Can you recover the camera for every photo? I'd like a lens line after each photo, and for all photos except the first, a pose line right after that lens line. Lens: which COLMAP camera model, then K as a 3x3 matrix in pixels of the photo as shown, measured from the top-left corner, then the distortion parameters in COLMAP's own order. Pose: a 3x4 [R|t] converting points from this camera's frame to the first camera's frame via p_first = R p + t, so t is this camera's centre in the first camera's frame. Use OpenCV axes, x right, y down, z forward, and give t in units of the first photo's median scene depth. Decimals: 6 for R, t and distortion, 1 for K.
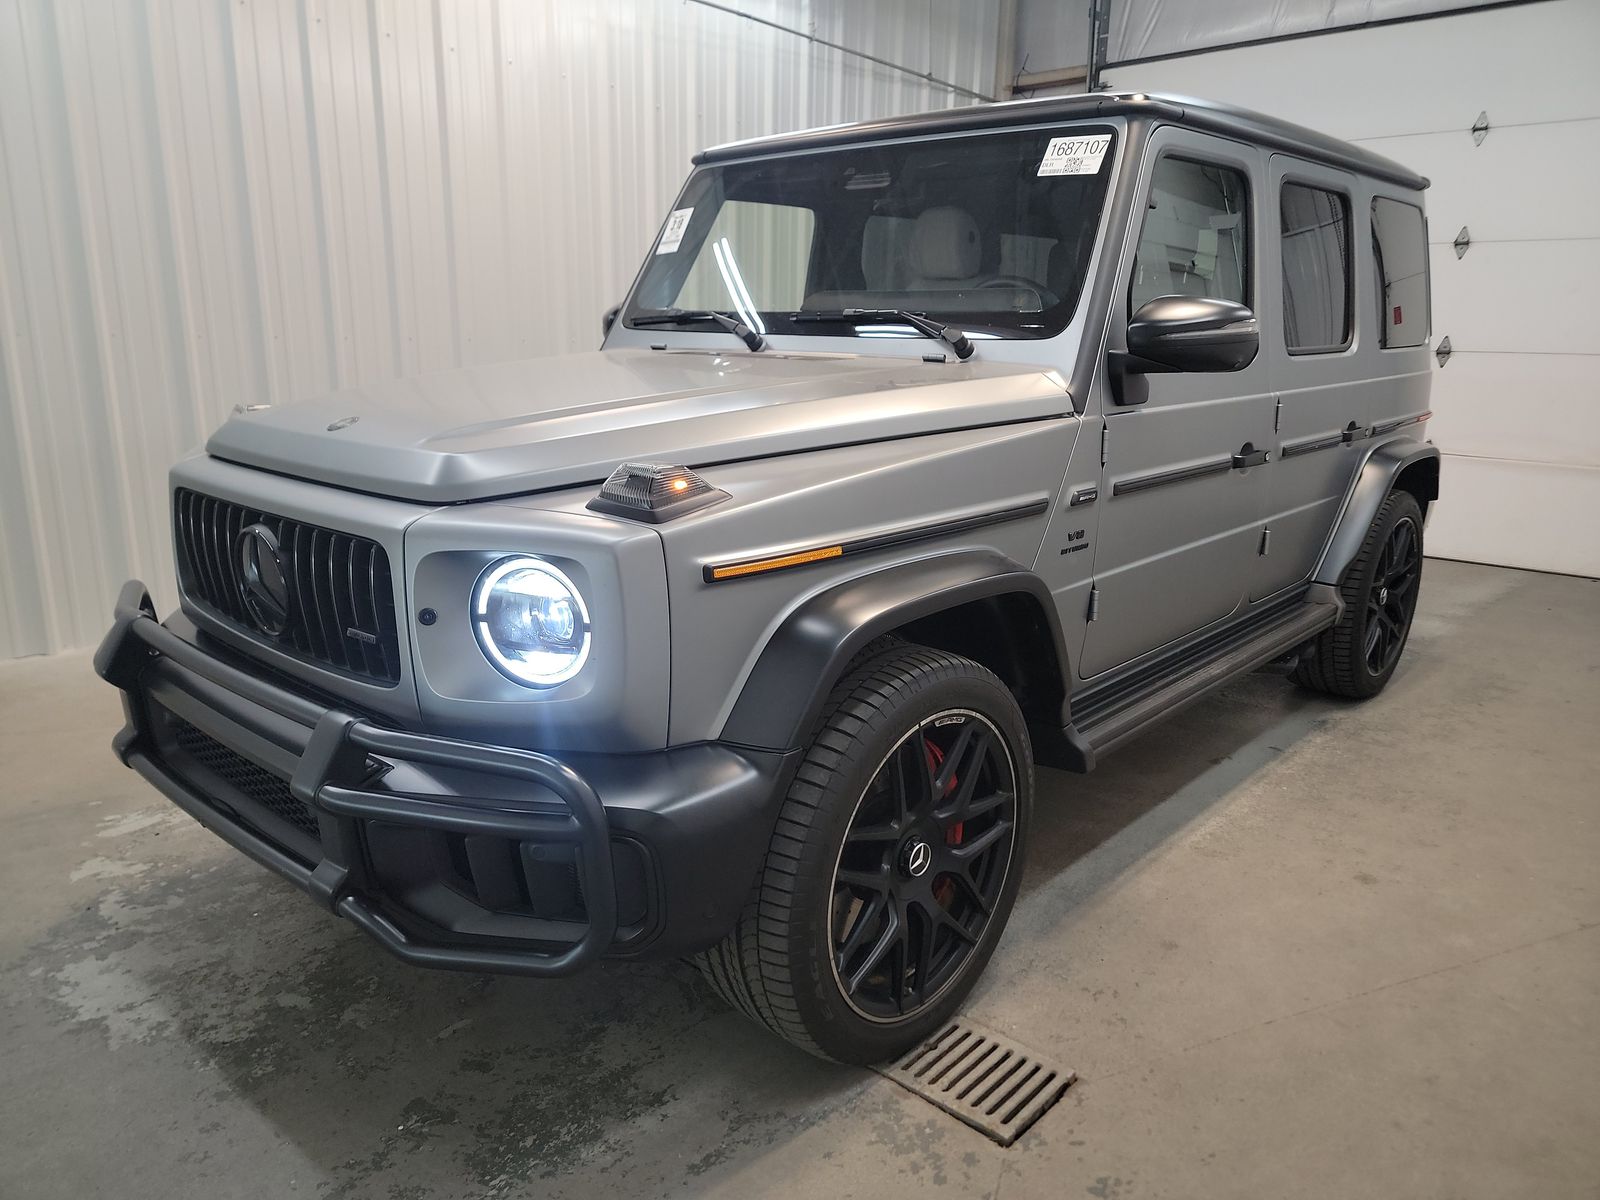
lens RADIAL K [[1117.4, 0, 788.3], [0, 1117.4, 592.9], [0, 0, 1]] dist [0.026342, -0.015656]
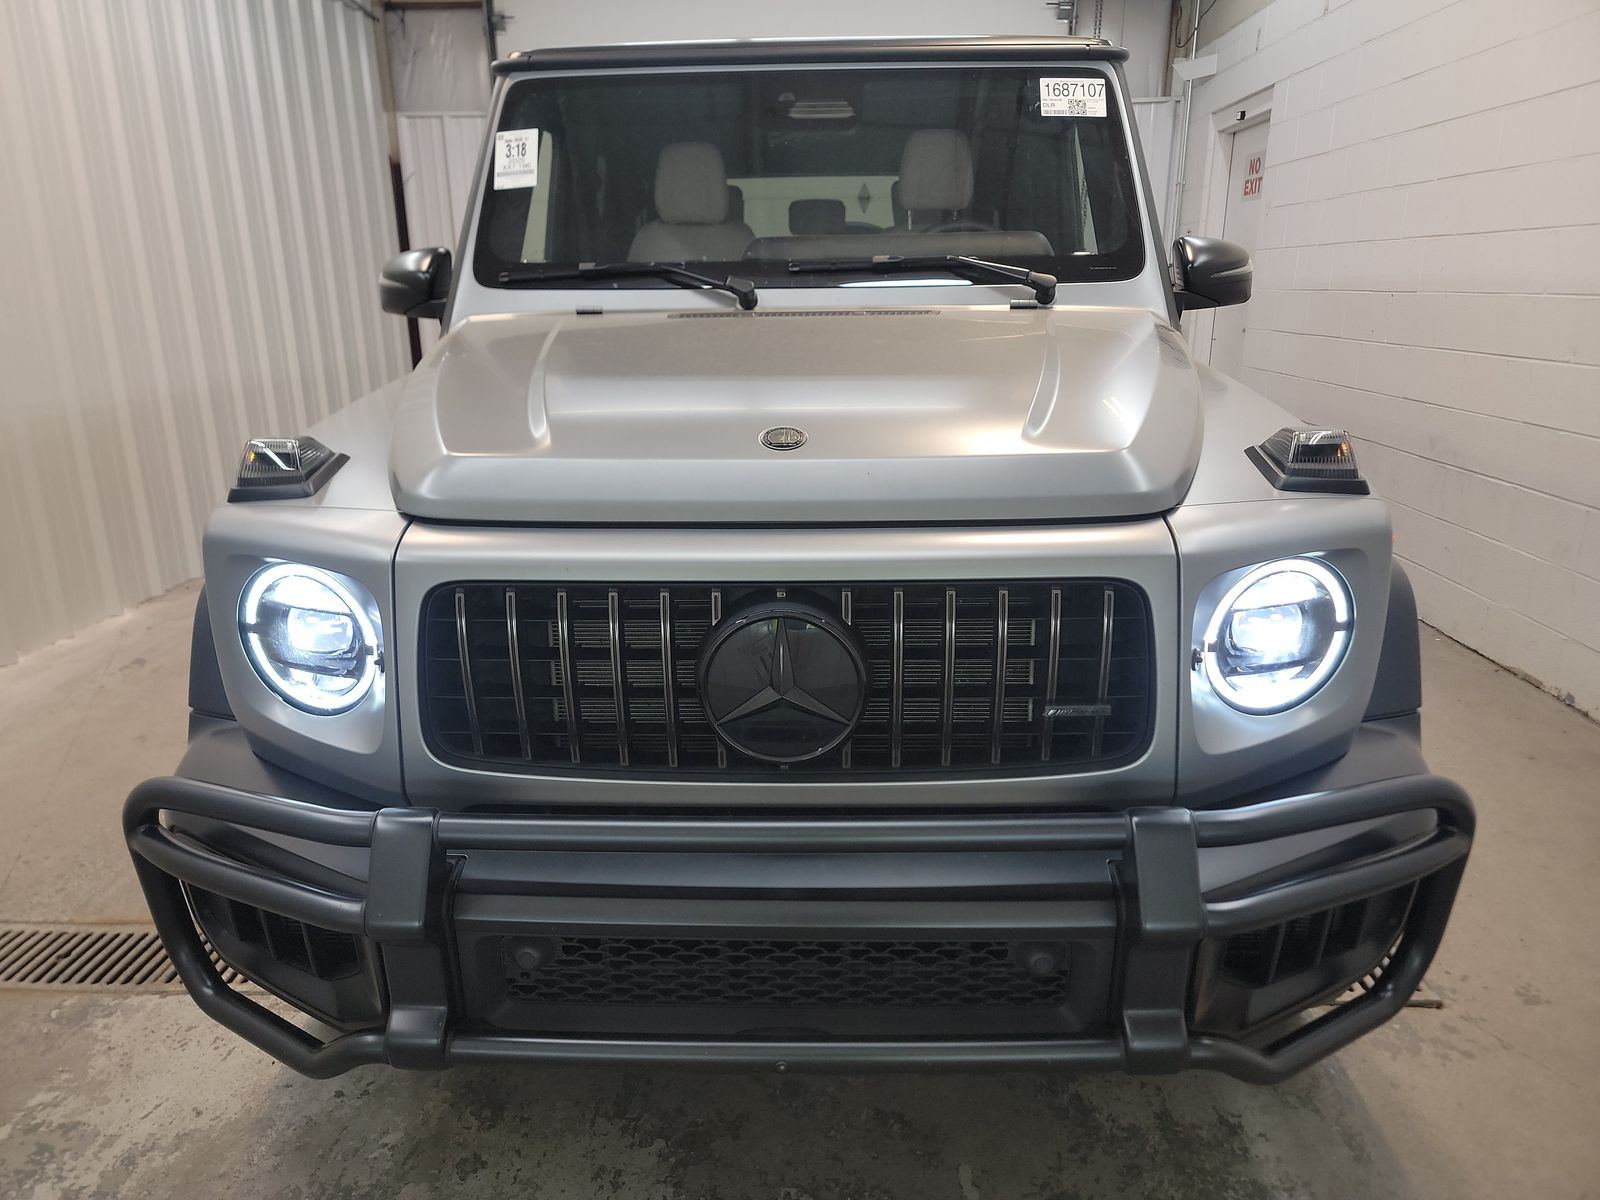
lens RADIAL K [[1117.4, 0, 799.8], [0, 1117.4, 608.1], [0, 0, 1]] dist [0.026342, -0.015656]
pose [[0.765400, -0.208160, 0.608959, -0.657043], [0.175918, 0.977880, 0.113156, -0.098751], [-0.619044, 0.020517, 0.785089, 0.372779]]
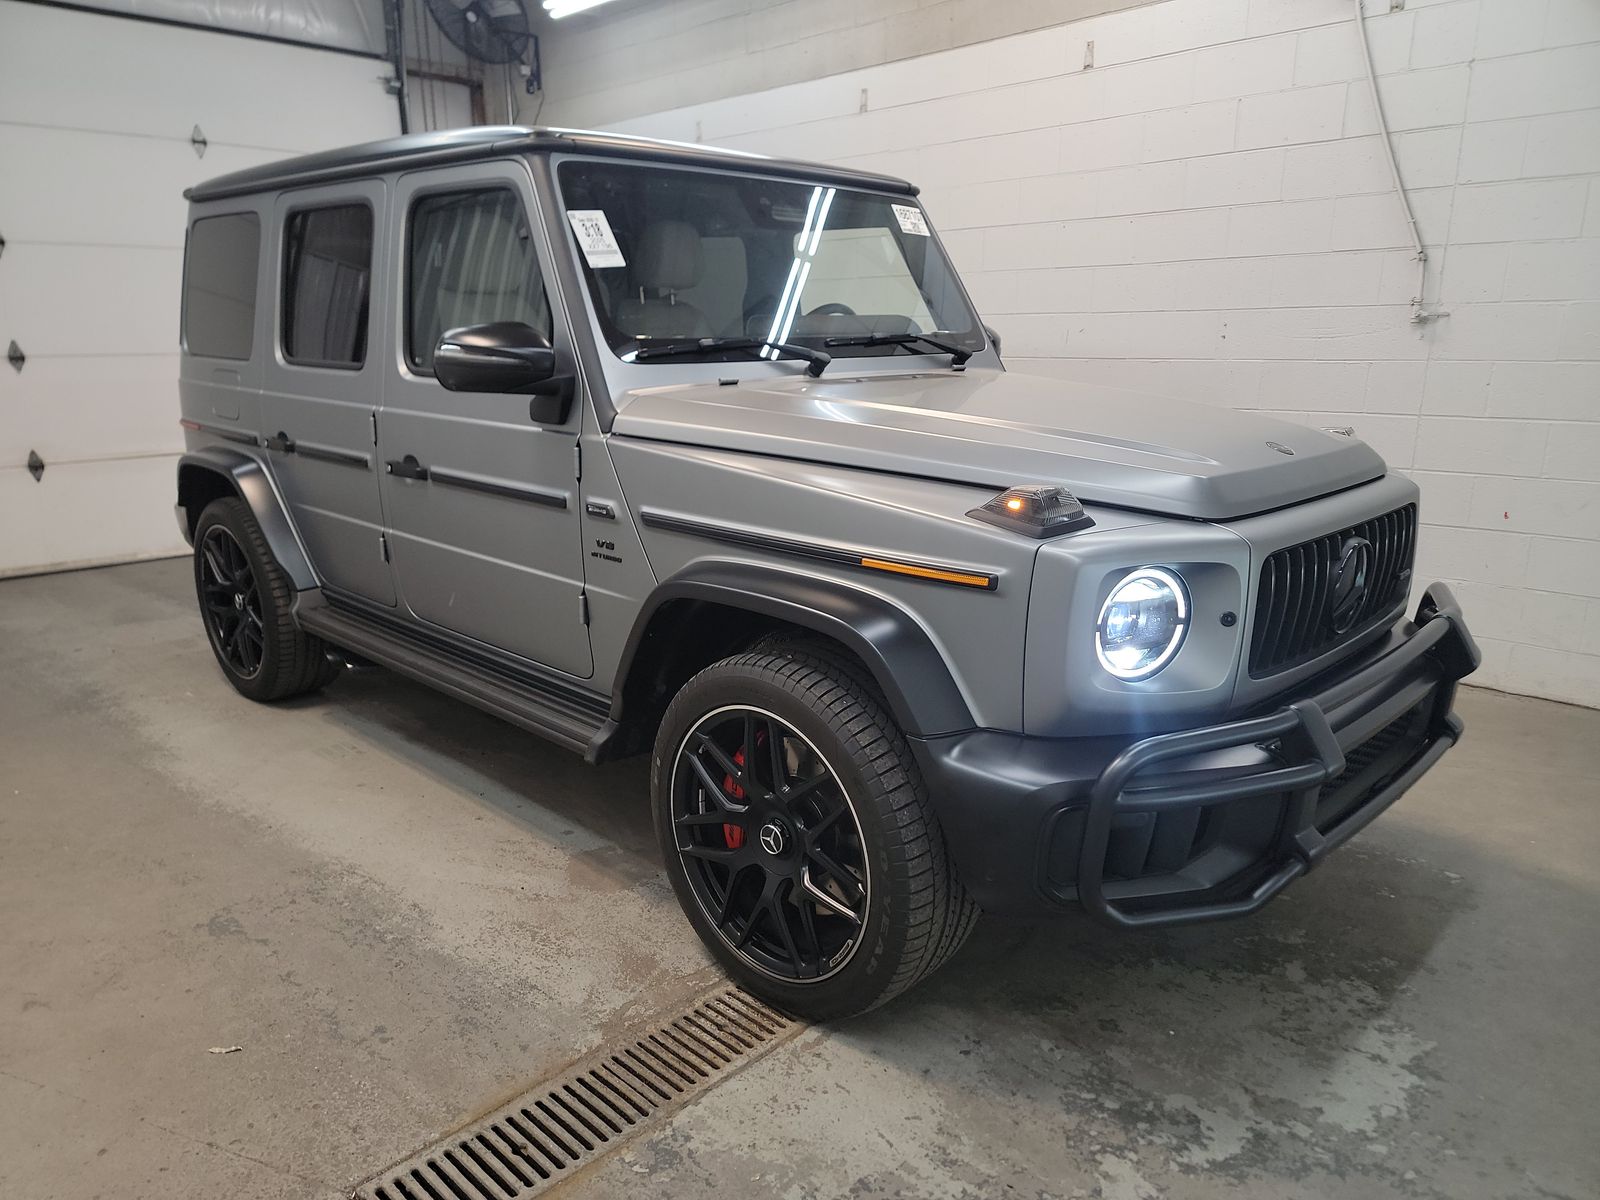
lens RADIAL K [[1117.4, 0, 791.9], [0, 1117.4, 603.3], [0, 0, 1]] dist [0.026342, -0.015656]
pose [[0.030973, -0.244030, 0.969273, -1.262556], [0.230061, 0.945441, 0.230679, -0.308681], [-0.972683, 0.215847, 0.085425, 1.146636]]
